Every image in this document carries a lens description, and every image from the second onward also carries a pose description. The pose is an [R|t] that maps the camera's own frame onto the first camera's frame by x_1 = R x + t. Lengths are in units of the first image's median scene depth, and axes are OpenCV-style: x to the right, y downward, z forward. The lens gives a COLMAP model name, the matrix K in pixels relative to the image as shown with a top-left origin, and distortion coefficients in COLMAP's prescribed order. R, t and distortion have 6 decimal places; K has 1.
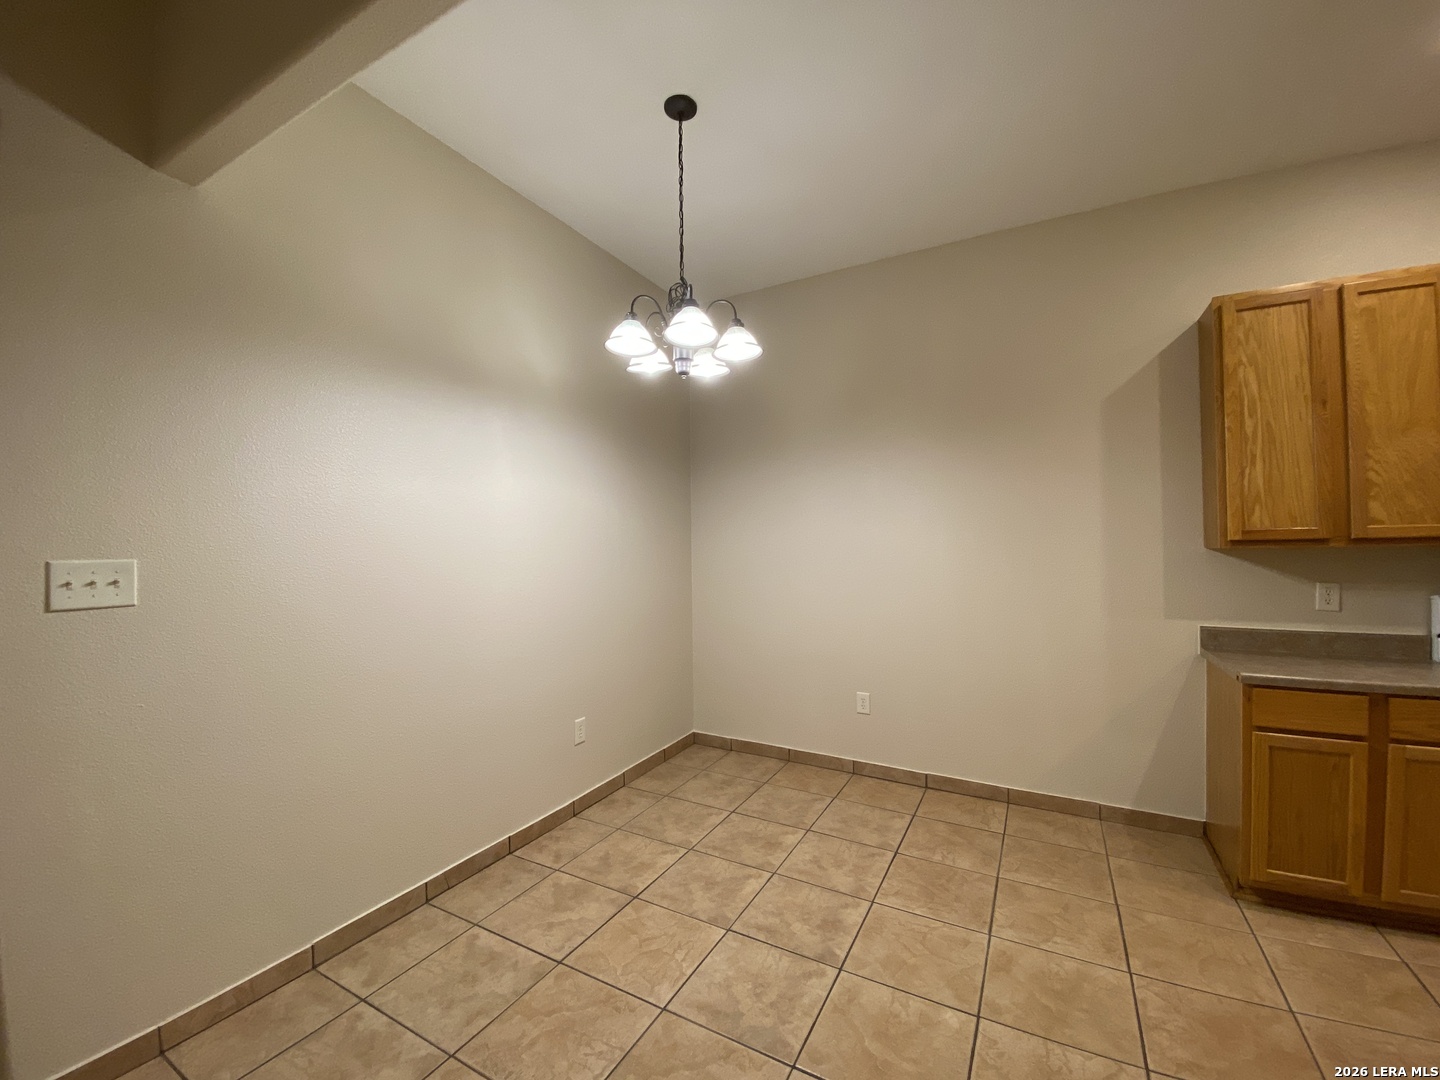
lens RADIAL K [[589.4, 0, 720.4], [0, 589.4, 536.6], [0, 0, 1]] dist [0.002981, -0.002787]
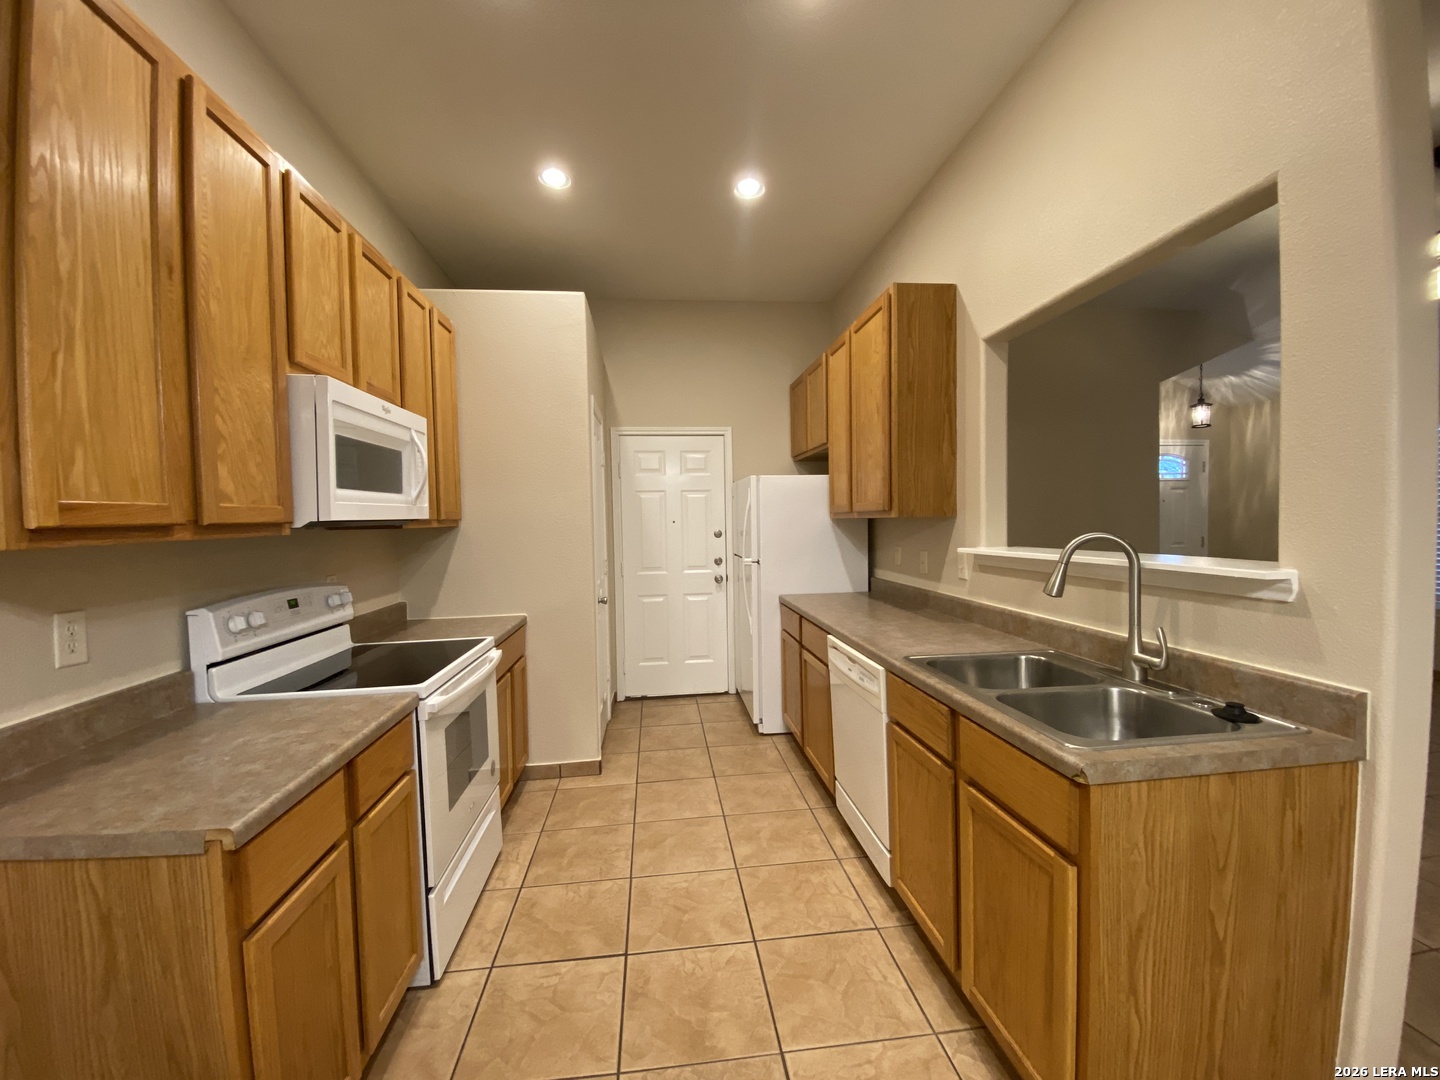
lens RADIAL K [[589.4, 0, 720.3], [0, 589.4, 540.0], [0, 0, 1]] dist [0.002981, -0.002787]
pose [[-0.579060, -0.006886, 0.815256, 0.348881], [0.016684, 0.999655, 0.020294, 0.017179], [-0.815114, 0.025353, -0.578745, 1.056404]]
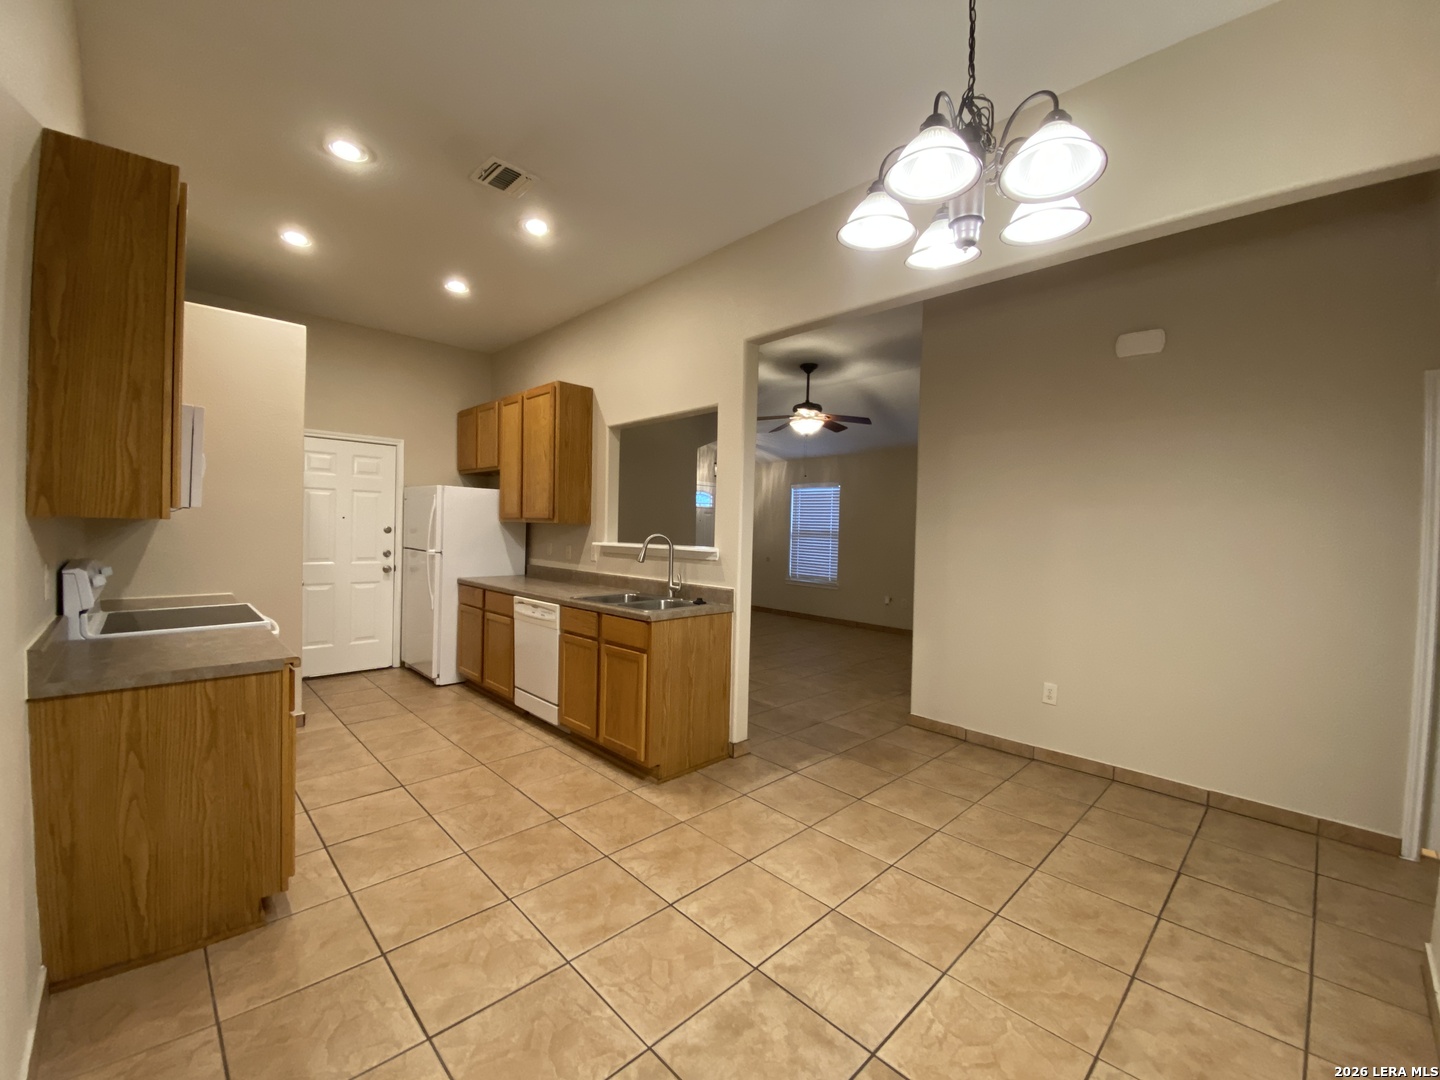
lens RADIAL K [[589.4, 0, 716.3], [0, 589.4, 539.6], [0, 0, 1]] dist [0.002981, -0.002787]
pose [[-0.953797, -0.021122, 0.299707, -0.006758], [-0.019504, 0.999775, 0.008388, 0.030865], [-0.299817, 0.002155, -0.953994, 1.846517]]
